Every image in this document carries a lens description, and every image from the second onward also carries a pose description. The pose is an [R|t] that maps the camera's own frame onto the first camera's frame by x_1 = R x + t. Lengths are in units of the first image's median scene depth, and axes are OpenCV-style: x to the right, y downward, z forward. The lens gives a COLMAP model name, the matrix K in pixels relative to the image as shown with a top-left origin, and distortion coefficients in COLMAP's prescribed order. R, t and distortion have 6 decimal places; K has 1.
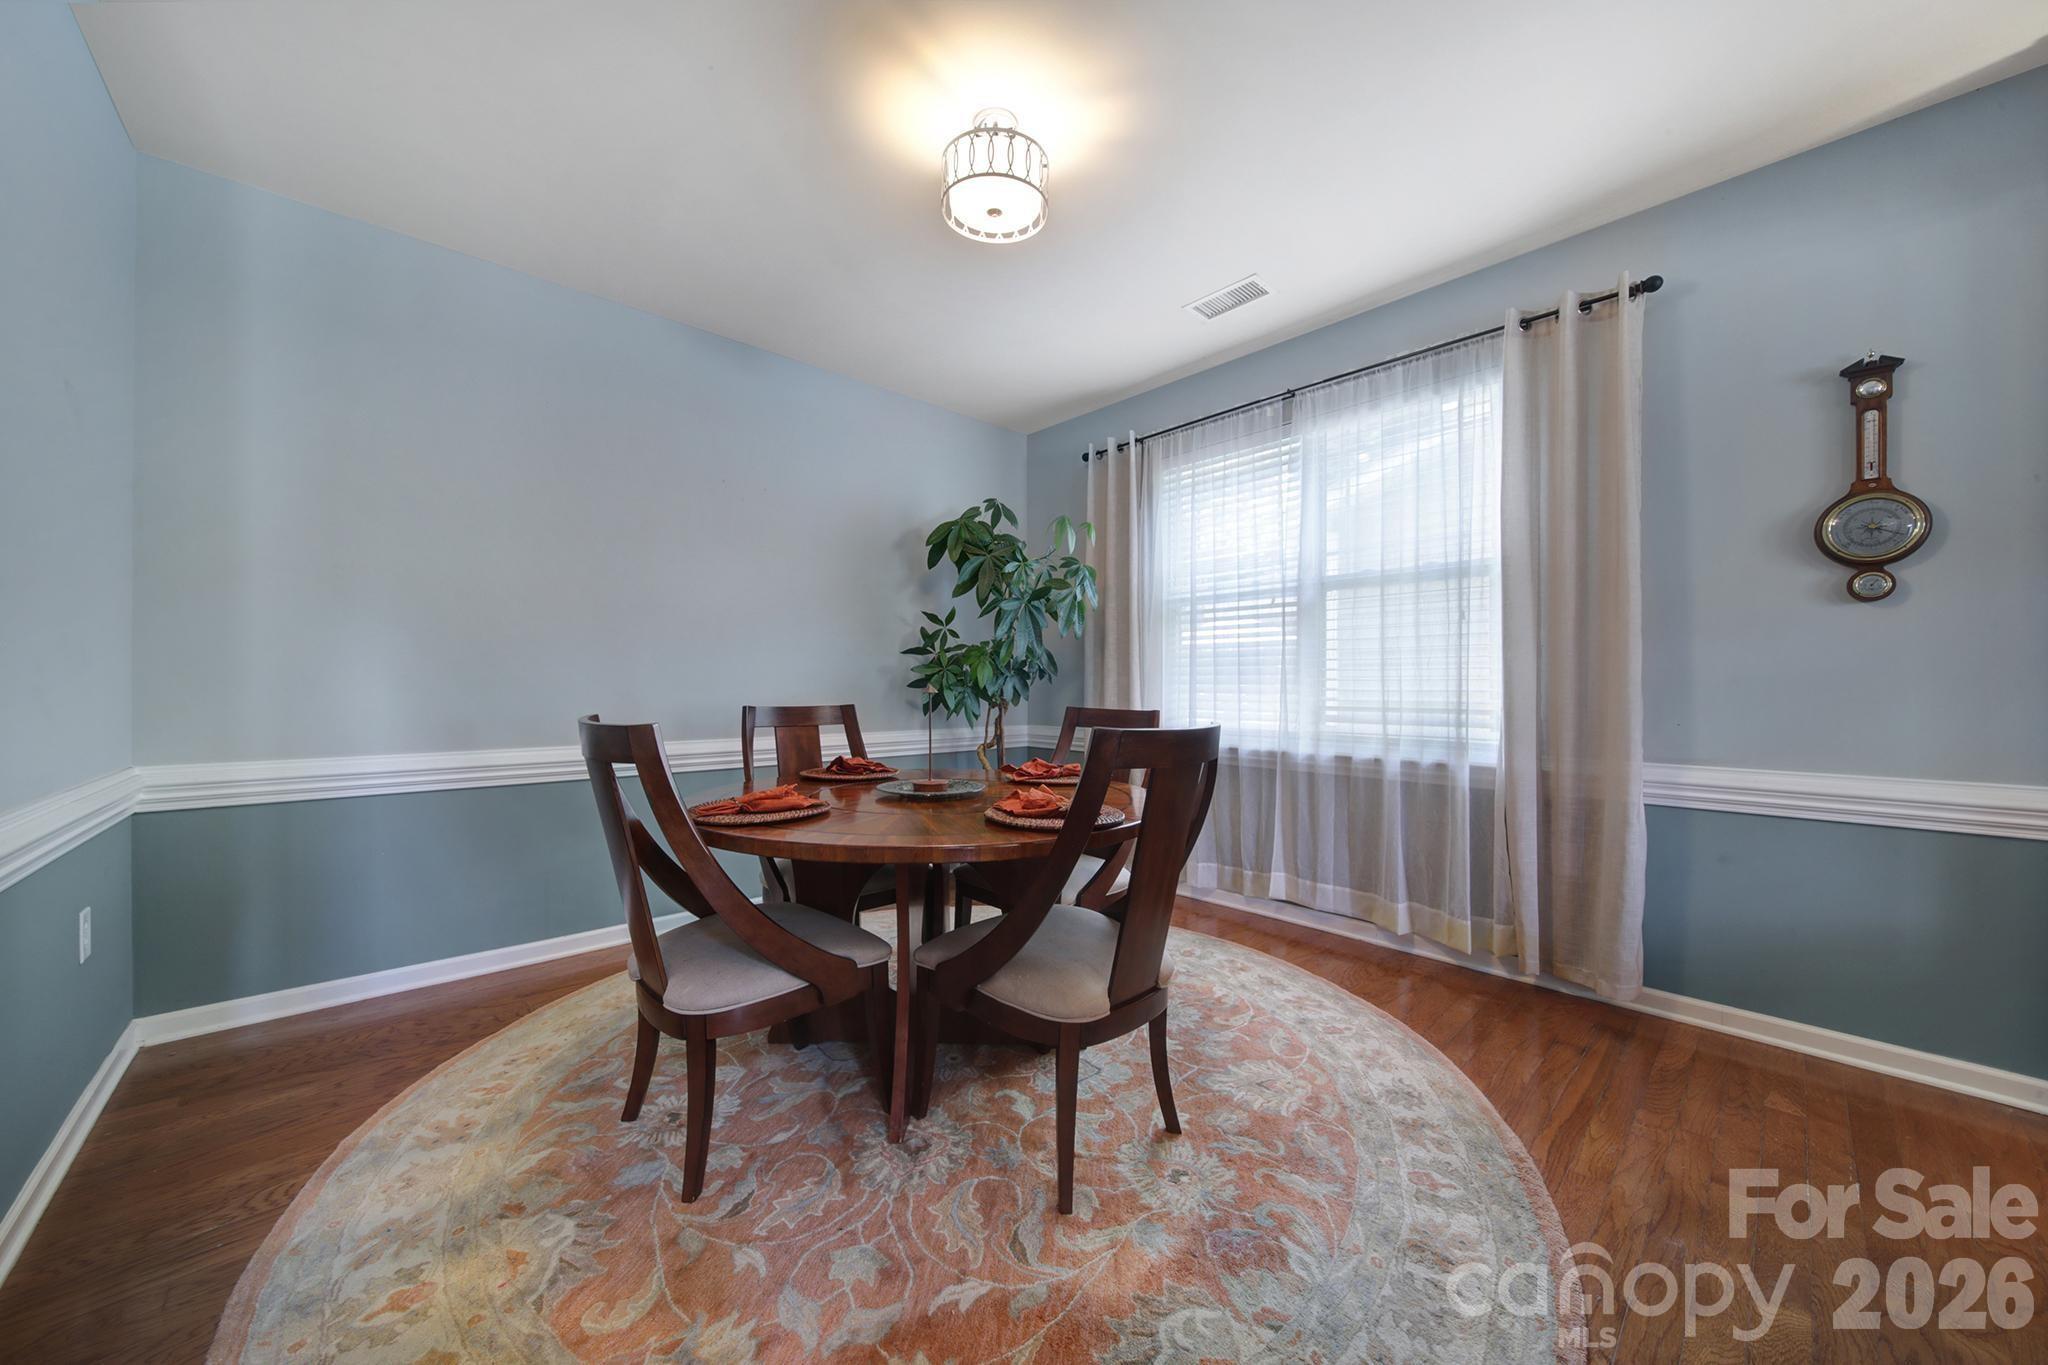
lens RADIAL K [[718.0, 0, 1028.1], [0, 718.0, 682.3], [0, 0, 1]] dist [0.000086, -0.001924]
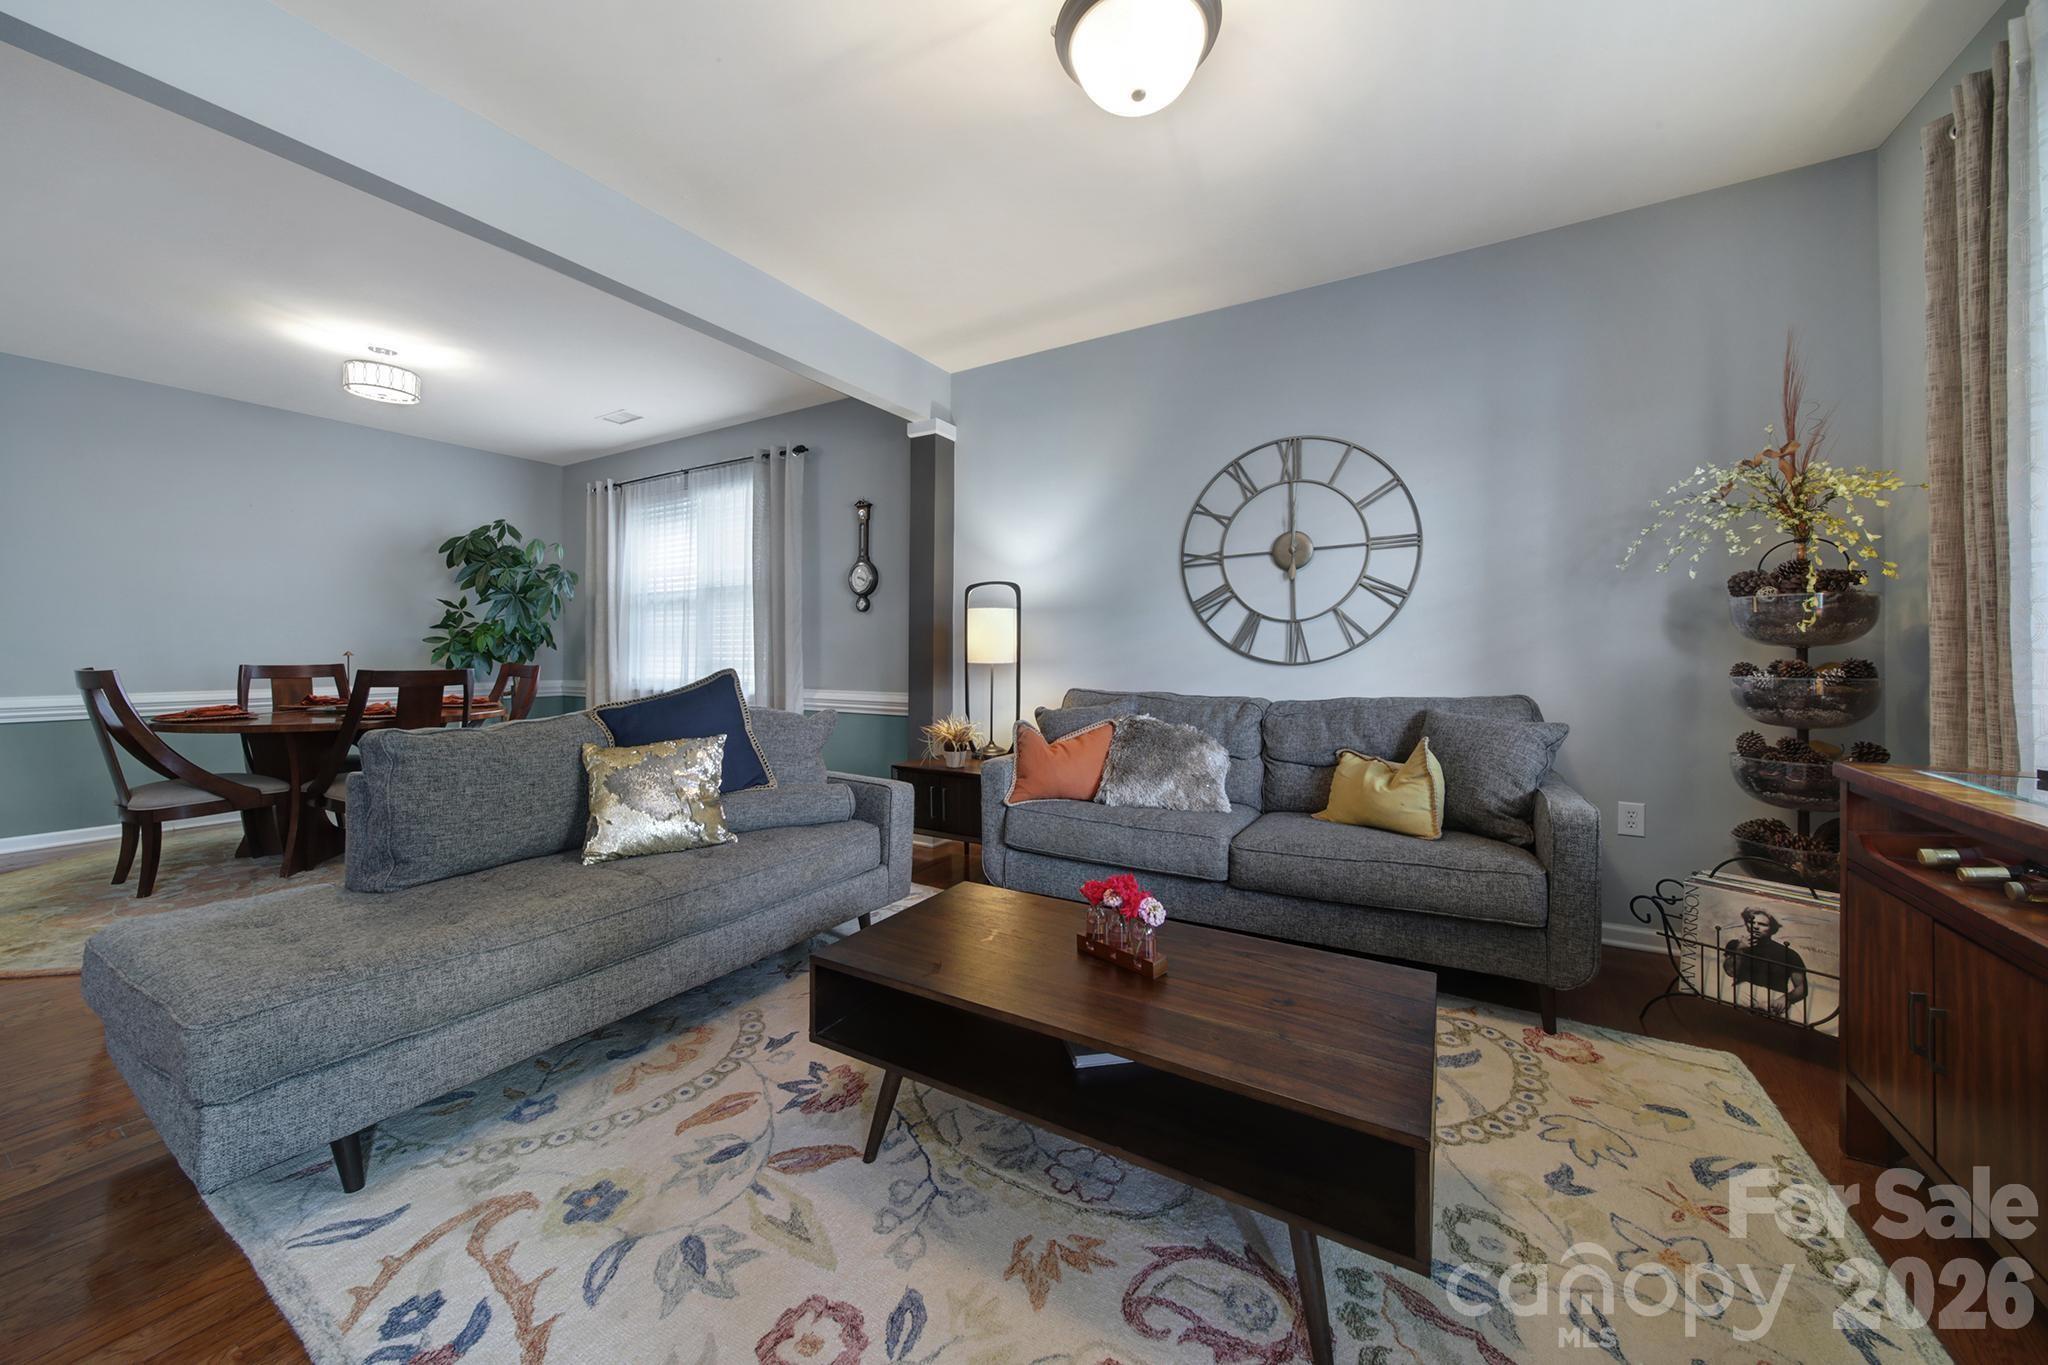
lens RADIAL K [[718.0, 0, 1034.6], [0, 718.0, 652.2], [0, 0, 1]] dist [0.000086, -0.001924]
pose [[0.957718, -0.006732, 0.287629, 0.579431], [0.003786, 0.999935, 0.010796, -0.004769], [-0.287683, -0.009251, 0.957681, -0.704458]]
